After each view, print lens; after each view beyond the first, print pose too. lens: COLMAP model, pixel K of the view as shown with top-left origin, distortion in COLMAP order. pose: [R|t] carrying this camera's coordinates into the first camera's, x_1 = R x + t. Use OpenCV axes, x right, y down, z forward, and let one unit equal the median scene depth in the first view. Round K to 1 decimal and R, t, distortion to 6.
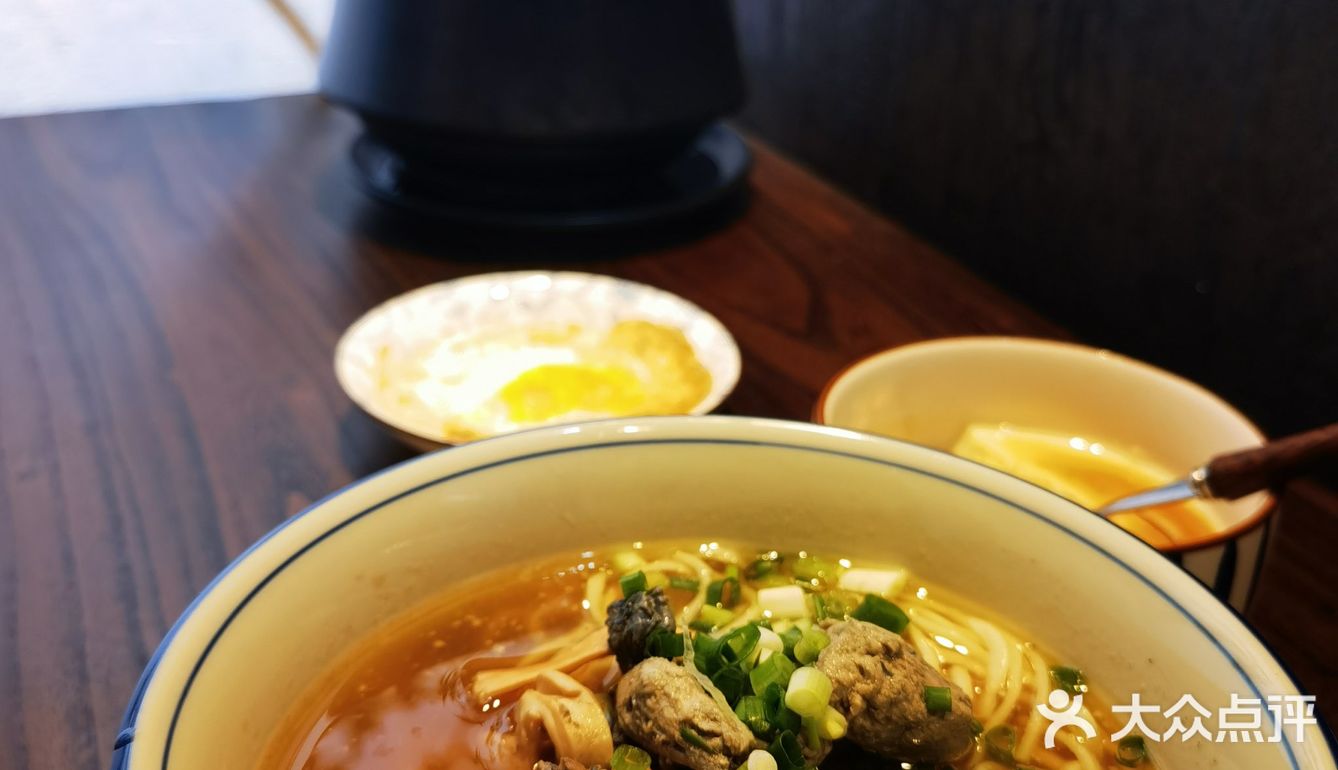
lens RADIAL K [[1394.5, 0, 669.0], [0, 1394.5, 385.0], [0, 0, 1]] dist [0.068792, 0.036942]
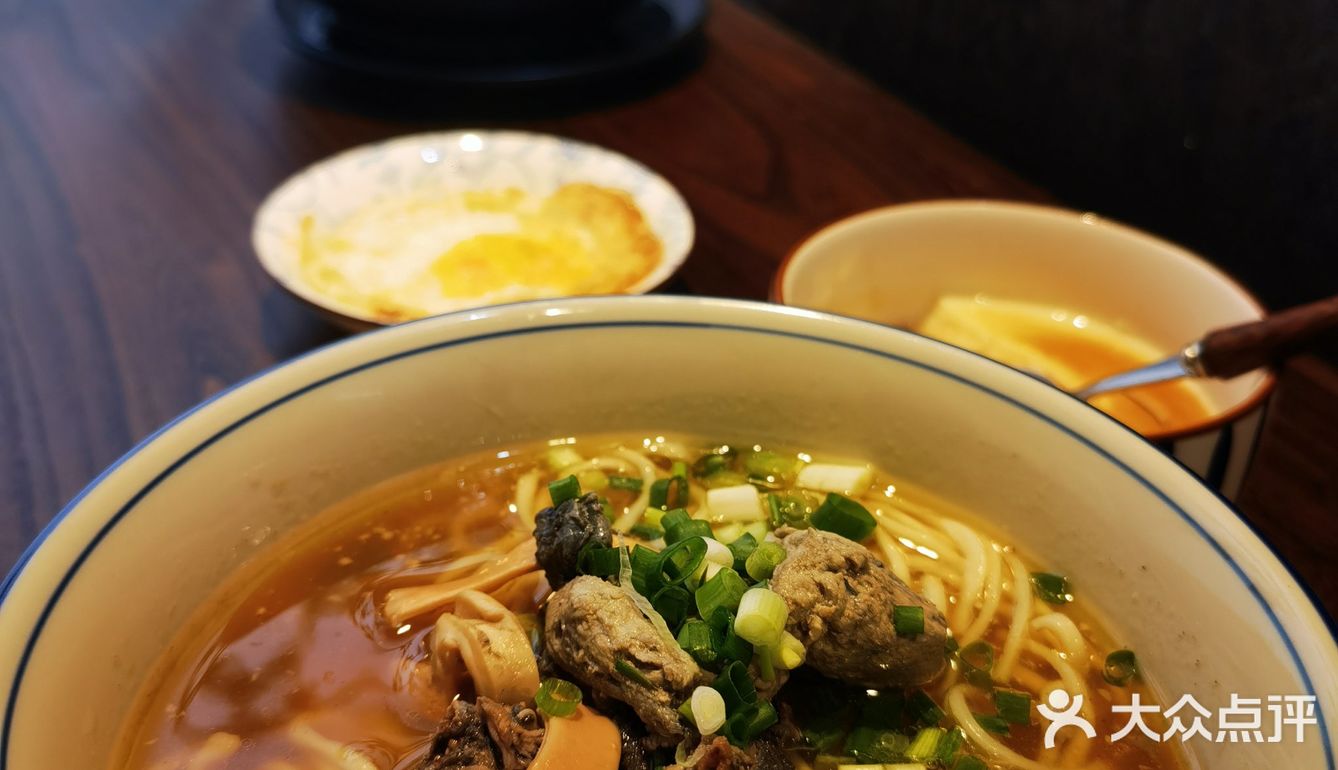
lens RADIAL K [[1443.0, 0, 669.0], [0, 1443.0, 385.0], [0, 0, 1]] dist [0.030747, -0.001603]
pose [[0.999501, -0.013717, 0.028465, 0.015784], [0.011012, 0.995594, 0.093115, -0.007234], [-0.029617, -0.092755, 0.995248, 0.102114]]
